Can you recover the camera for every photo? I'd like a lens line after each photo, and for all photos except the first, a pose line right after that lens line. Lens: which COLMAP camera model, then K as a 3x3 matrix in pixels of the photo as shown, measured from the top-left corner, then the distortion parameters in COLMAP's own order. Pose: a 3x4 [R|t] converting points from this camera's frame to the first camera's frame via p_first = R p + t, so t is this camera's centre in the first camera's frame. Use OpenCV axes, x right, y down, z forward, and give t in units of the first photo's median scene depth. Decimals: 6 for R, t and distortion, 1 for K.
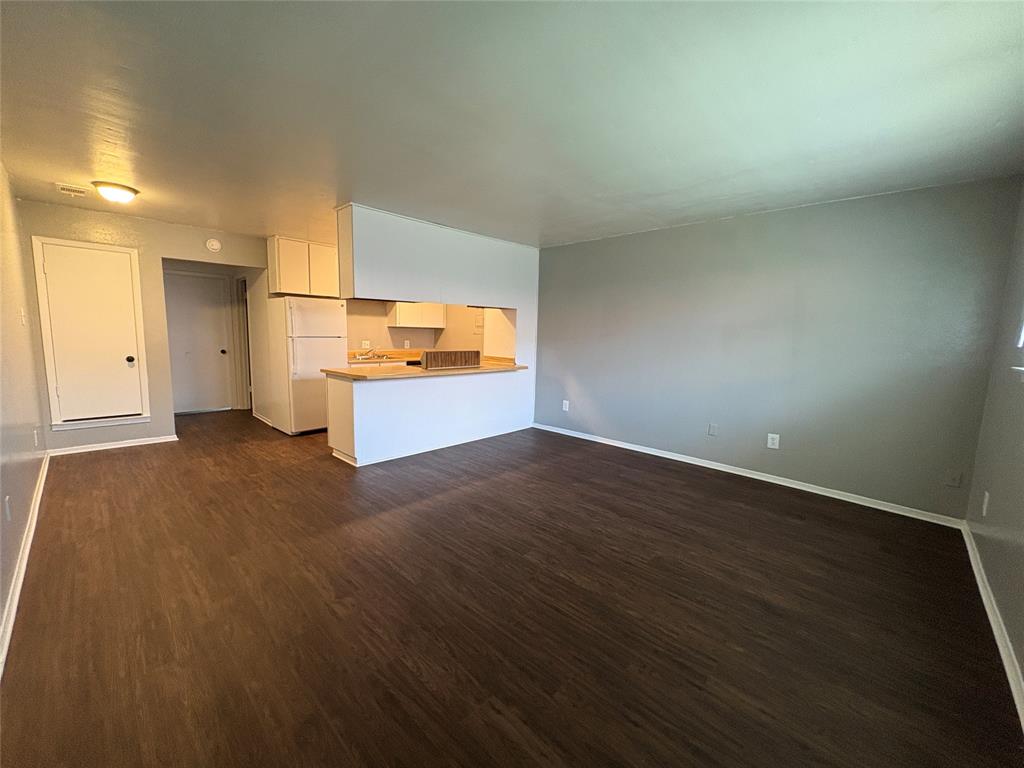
lens RADIAL K [[408.7, 0, 512.0], [0, 408.7, 383.6], [0, 0, 1]] dist [0.011900, -0.000252]
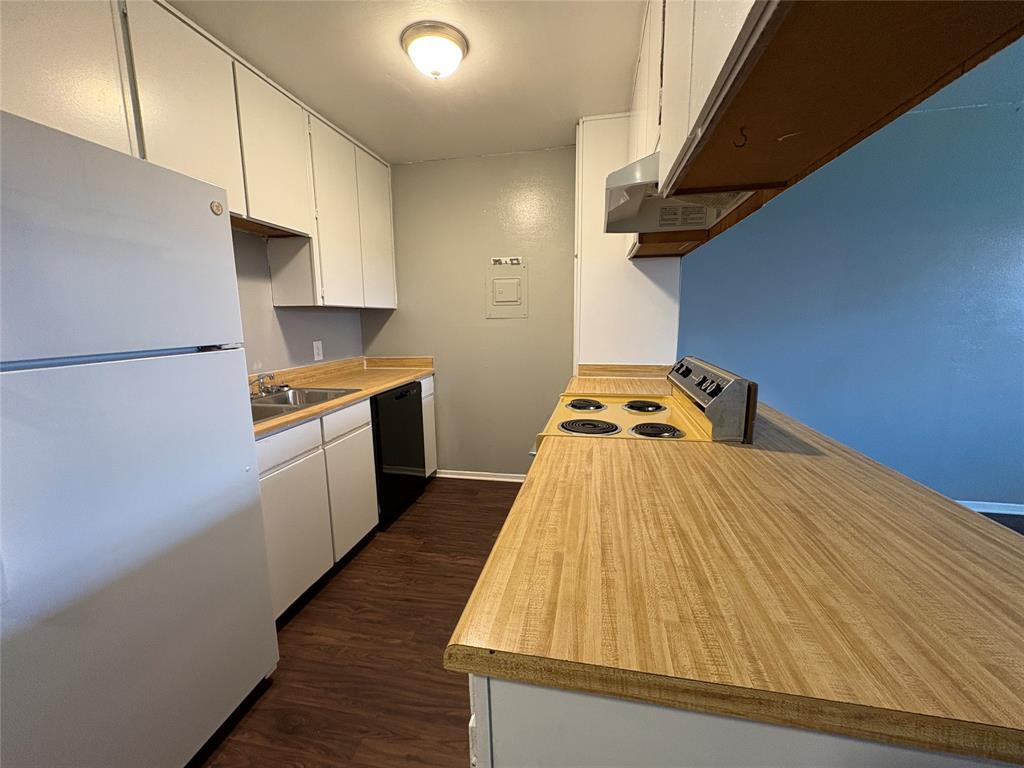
lens RADIAL K [[408.7, 0, 515.2], [0, 408.7, 384.7], [0, 0, 1]] dist [0.011900, -0.000252]
pose [[0.846251, -0.108837, 0.521549, -0.315744], [0.088861, 0.994034, 0.063252, -0.073561], [-0.525321, -0.007182, 0.850874, 0.571745]]
